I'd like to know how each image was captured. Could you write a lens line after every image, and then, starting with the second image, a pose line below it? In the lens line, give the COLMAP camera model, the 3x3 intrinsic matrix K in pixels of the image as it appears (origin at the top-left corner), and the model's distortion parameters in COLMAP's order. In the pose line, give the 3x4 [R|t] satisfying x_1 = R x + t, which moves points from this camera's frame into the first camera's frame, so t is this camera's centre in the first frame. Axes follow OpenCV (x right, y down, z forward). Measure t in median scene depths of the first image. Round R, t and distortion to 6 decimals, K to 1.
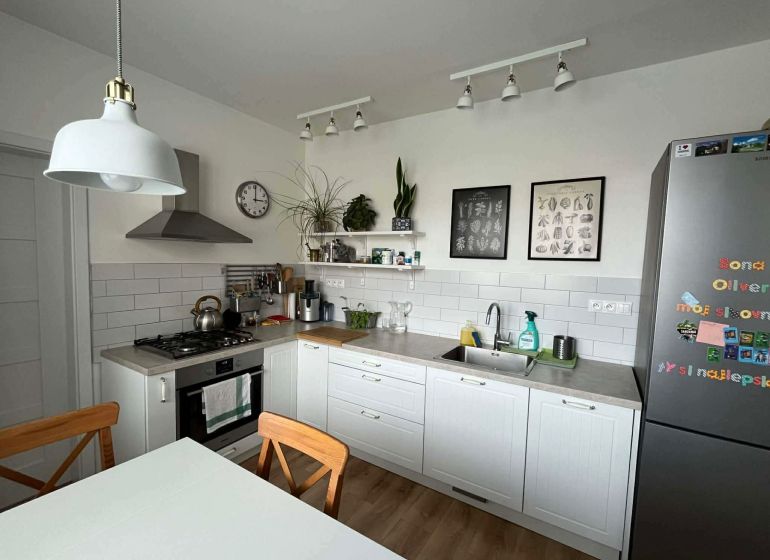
lens RADIAL K [[347.0, 0, 381.9], [0, 347.0, 277.2], [0, 0, 1]] dist [-0.003152, -0.000161]
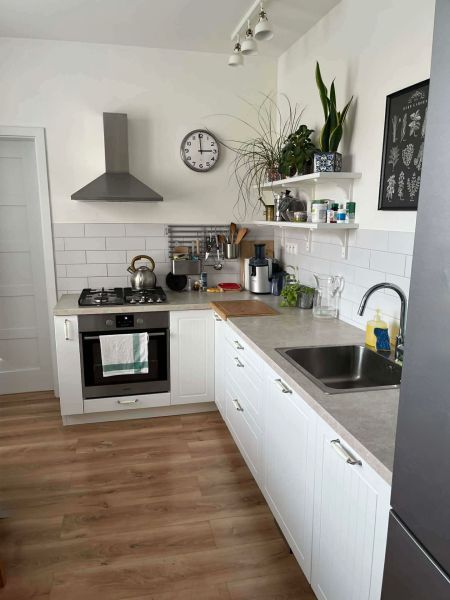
lens RADIAL K [[462.7, 0, 224.8], [0, 462.7, 304.7], [0, 0, 1]] dist [0.061679, -0.067978]
pose [[0.701214, 0.113332, -0.703885, 0.620033], [-0.023868, 0.990463, 0.135696, 0.005868], [0.712551, -0.078351, 0.697232, 0.192727]]
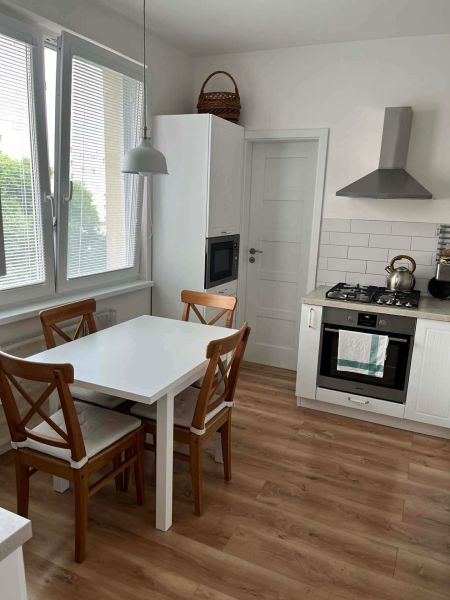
lens RADIAL K [[462.7, 0, 222.6], [0, 462.7, 302.2], [0, 0, 1]] dist [0.061679, -0.067978]
pose [[0.119035, 0.186662, -0.975186, 0.698143], [-0.089592, 0.980182, 0.176682, -0.003229], [0.988840, 0.066338, 0.133399, 0.314621]]
